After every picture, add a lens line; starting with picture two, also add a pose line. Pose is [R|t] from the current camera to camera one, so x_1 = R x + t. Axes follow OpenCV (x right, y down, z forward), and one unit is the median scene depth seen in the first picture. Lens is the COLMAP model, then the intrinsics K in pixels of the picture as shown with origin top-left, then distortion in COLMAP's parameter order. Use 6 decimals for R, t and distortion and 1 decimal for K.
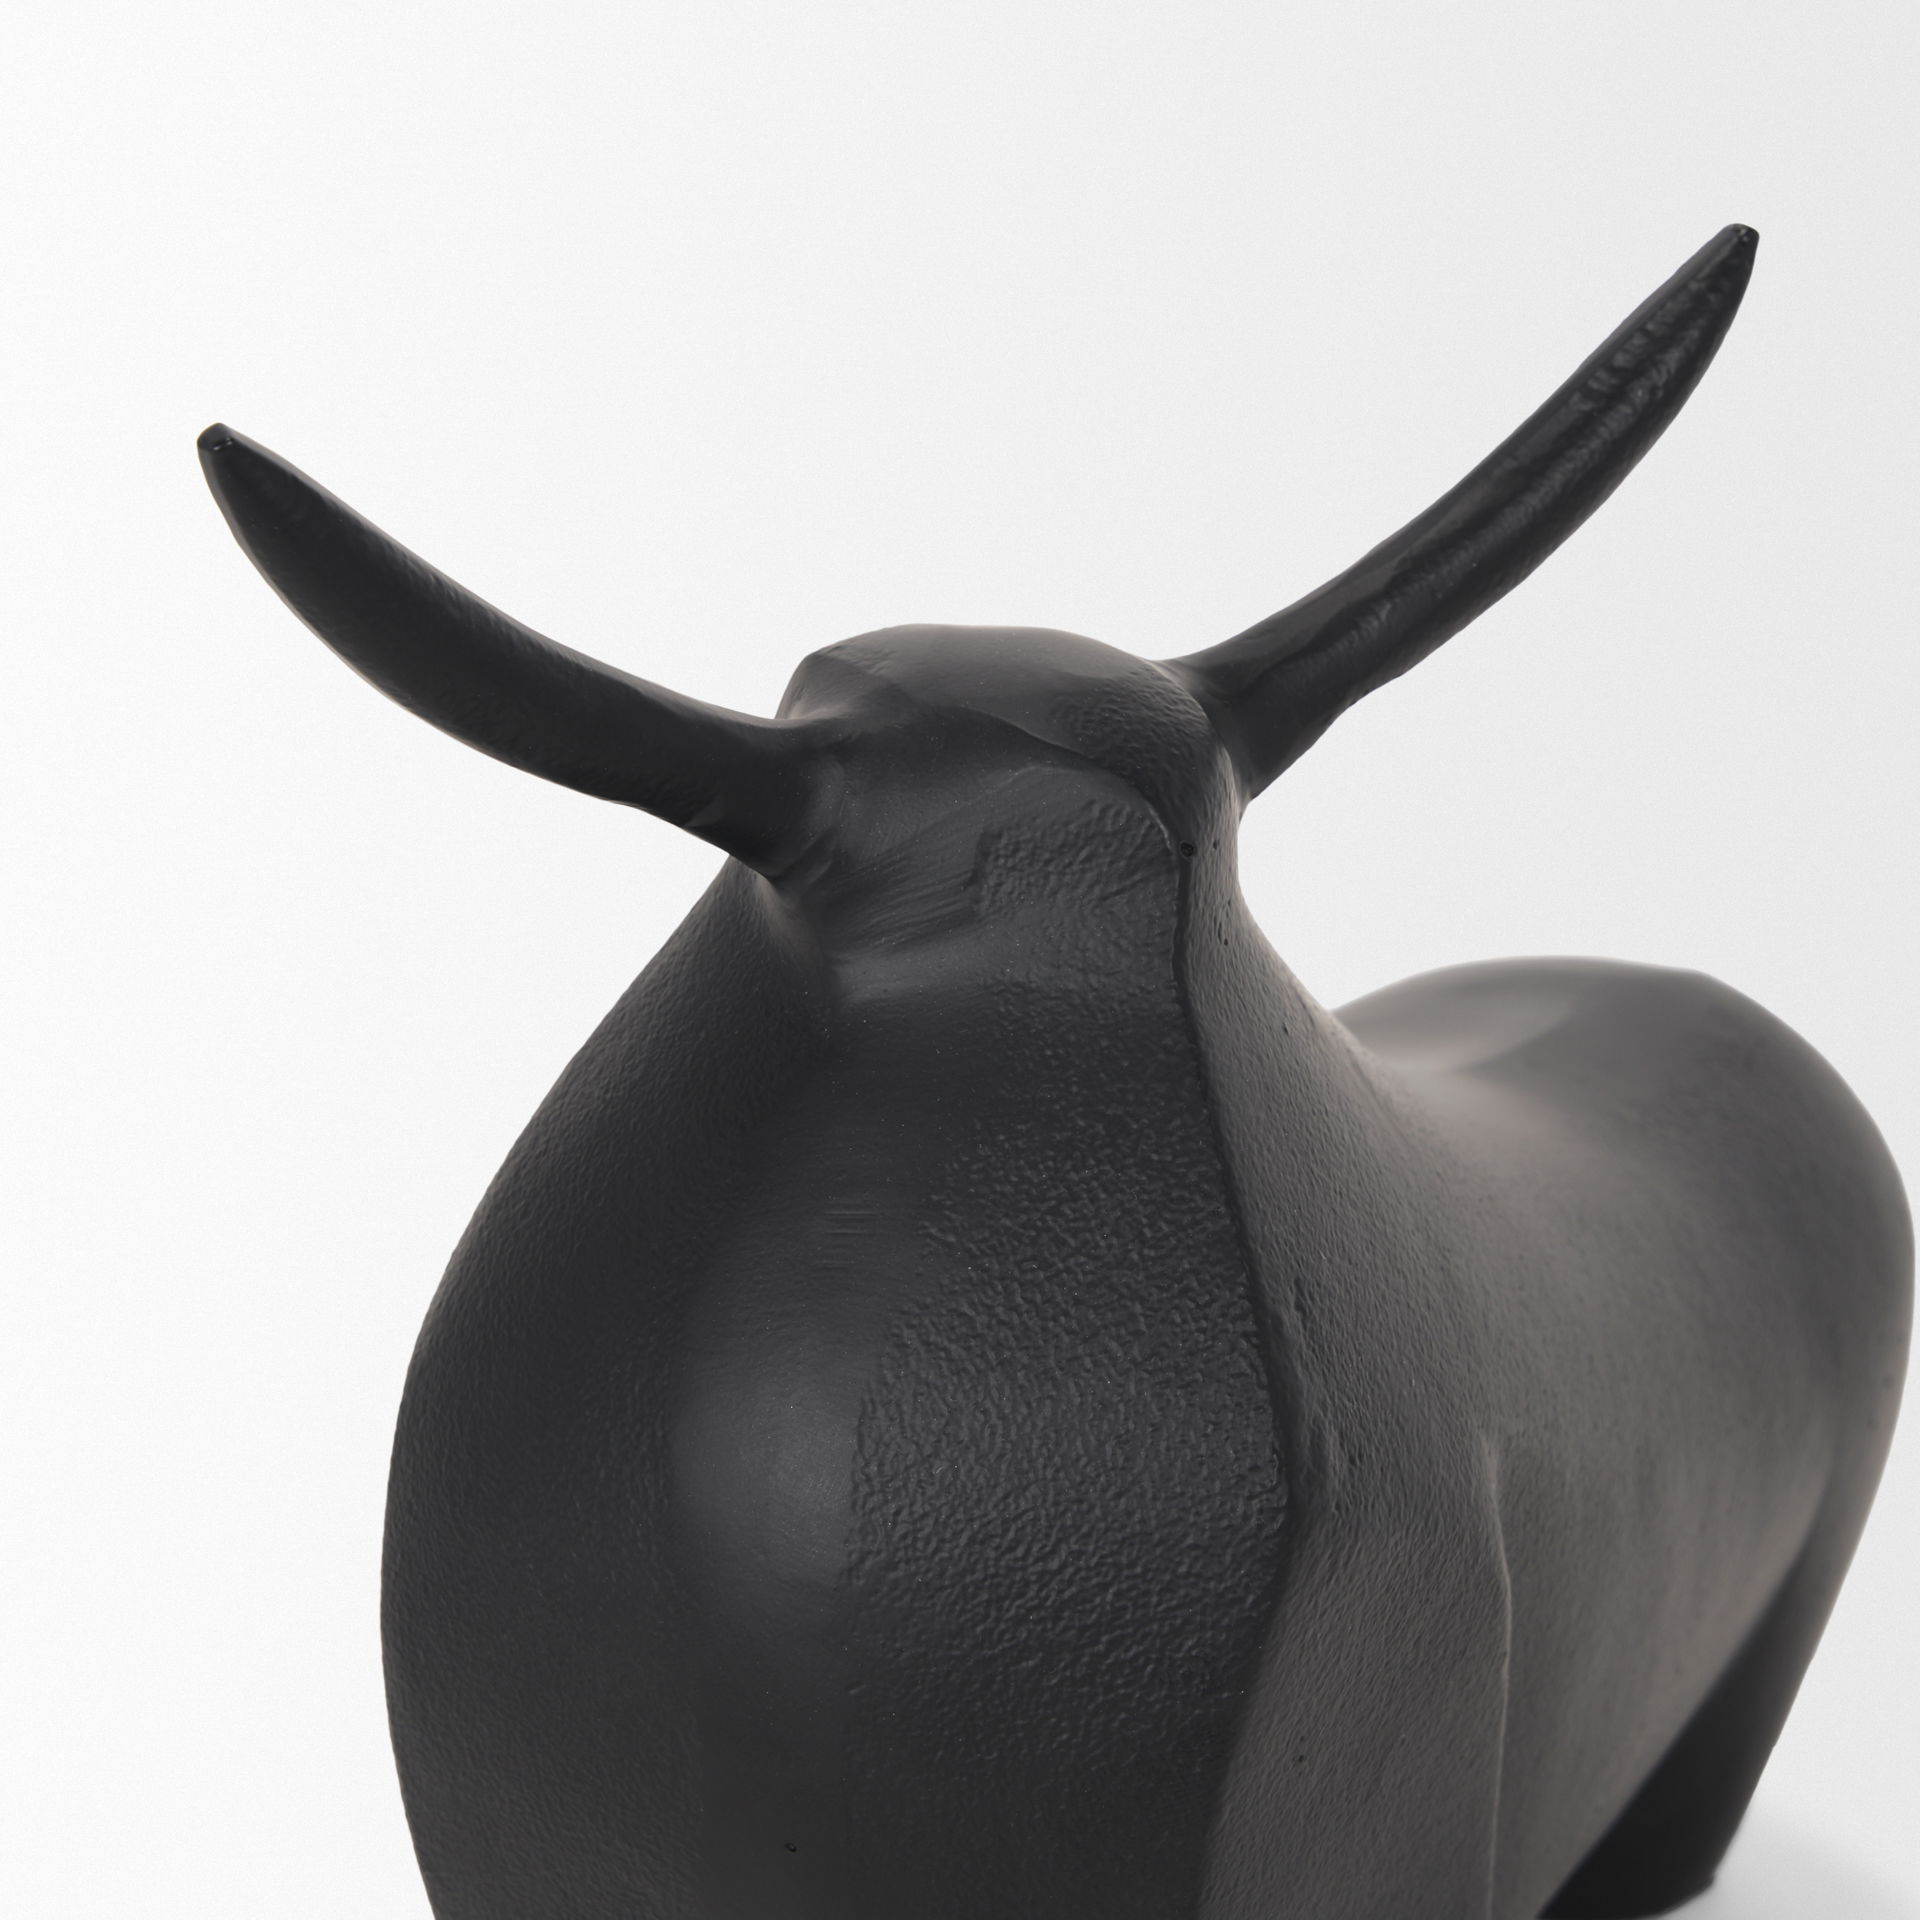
lens RADIAL K [[6519.8, 0, 960.2], [0, 6519.8, 959.4], [0, 0, 1]] dist [-0.210938, 0.000000]
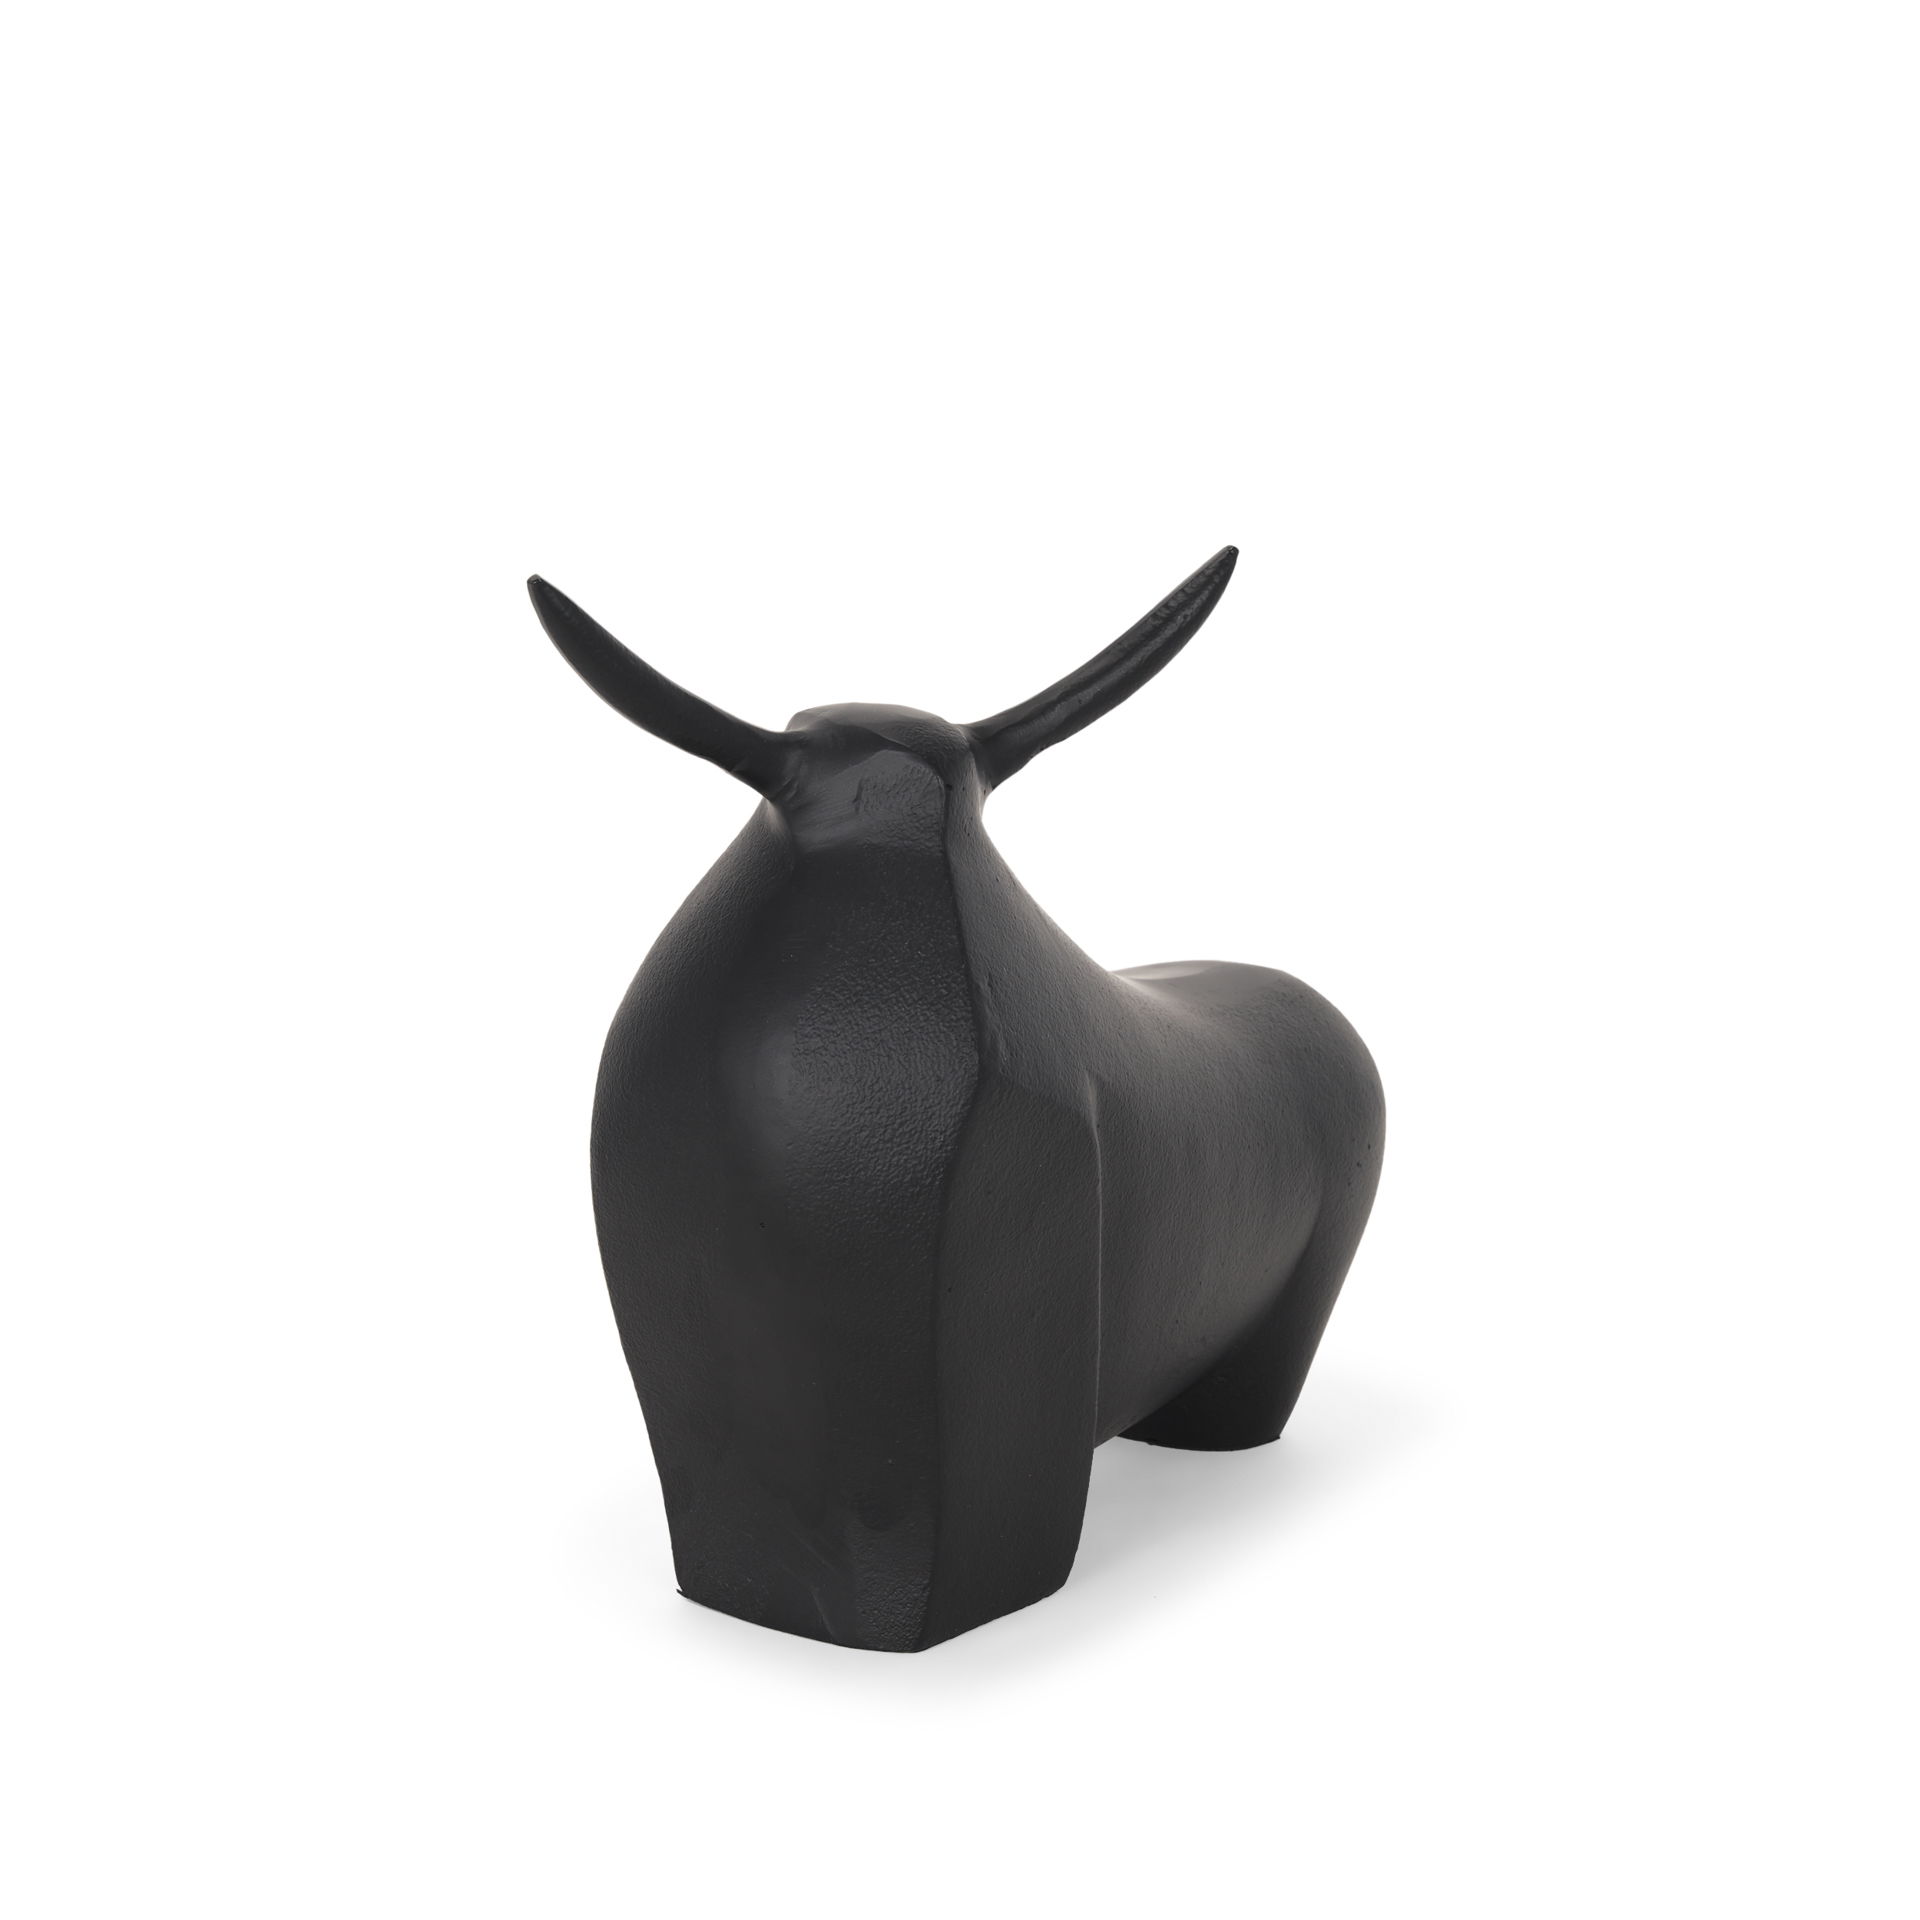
lens RADIAL K [[6519.8, 0, 959.6], [0, 6519.8, 960.2], [0, 0, 1]] dist [-0.210938, 0.000000]
pose [[0.997831, 0.027432, -0.059837, 0.177832], [-0.035004, 0.990972, -0.129420, 0.340699], [0.055747, 0.131234, 0.989783, -1.268267]]
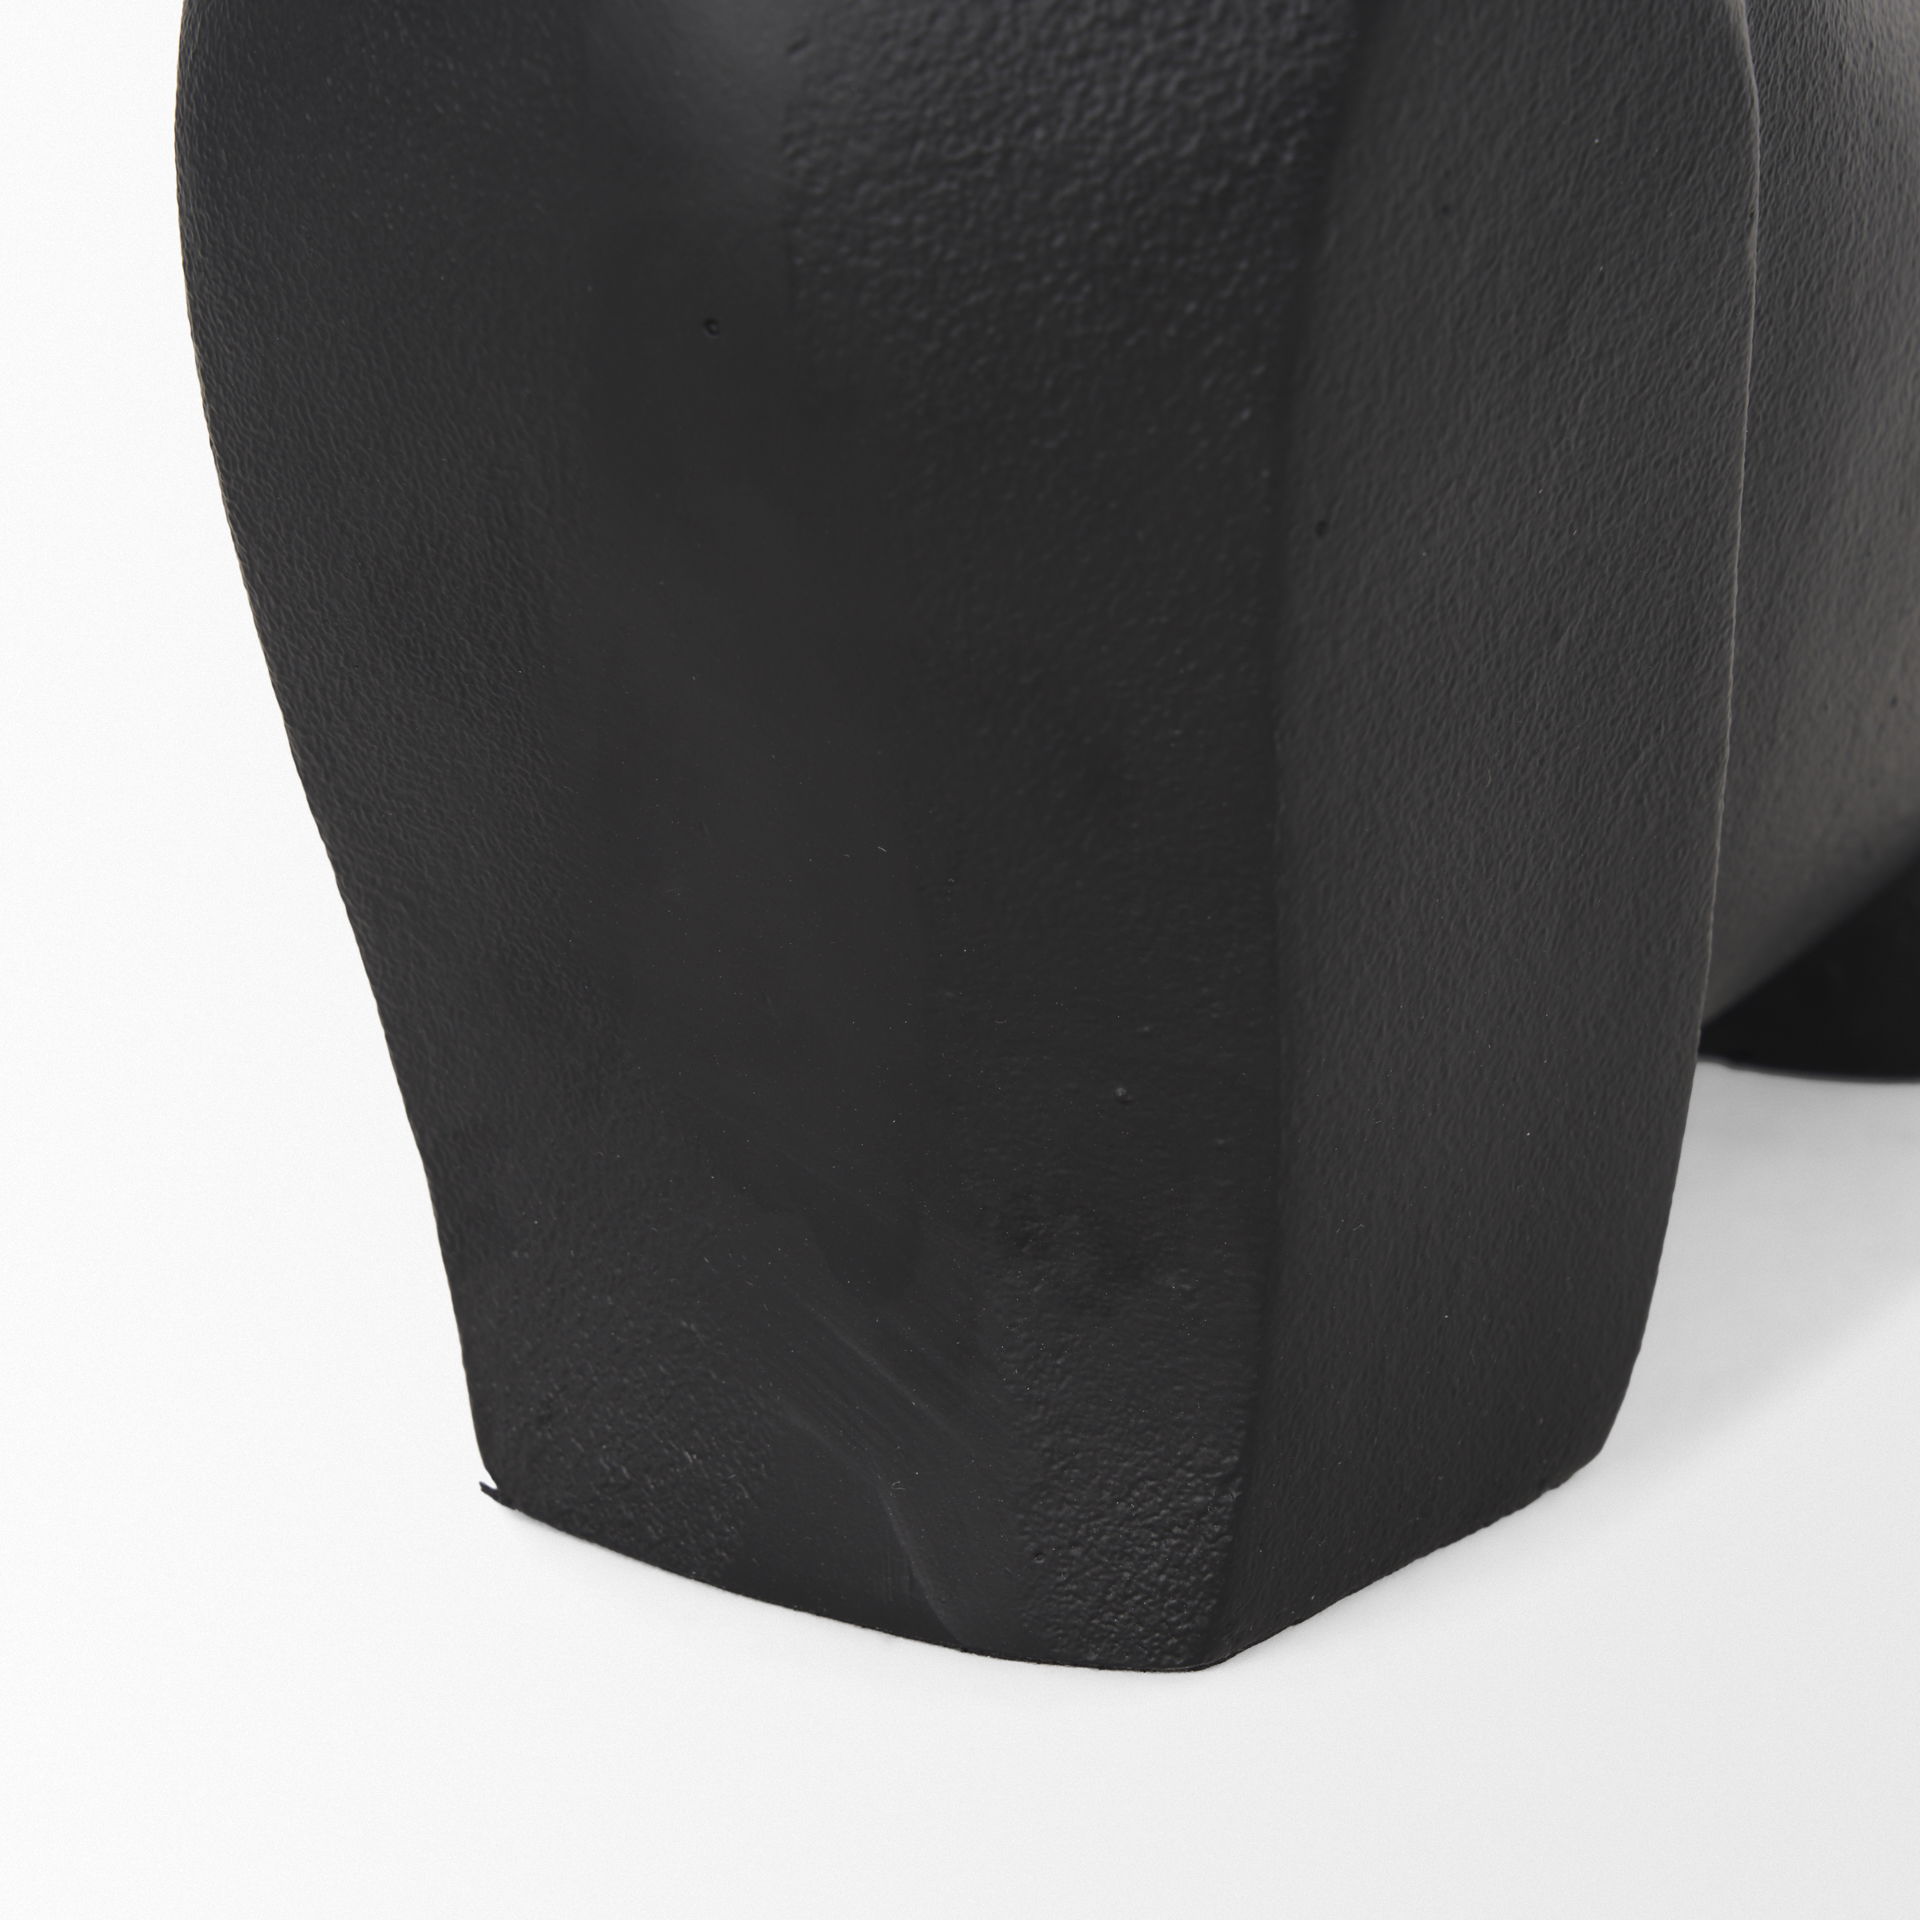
lens RADIAL K [[6607.1, 0, 960.6], [0, 6607.1, 960.7], [0, 0, 1]] dist [0.050399, 0.000000]
pose [[0.998216, 0.017260, -0.057166, 0.043046], [-0.022333, 0.995751, -0.089334, 0.271118], [0.055381, 0.090452, 0.994360, 0.303245]]
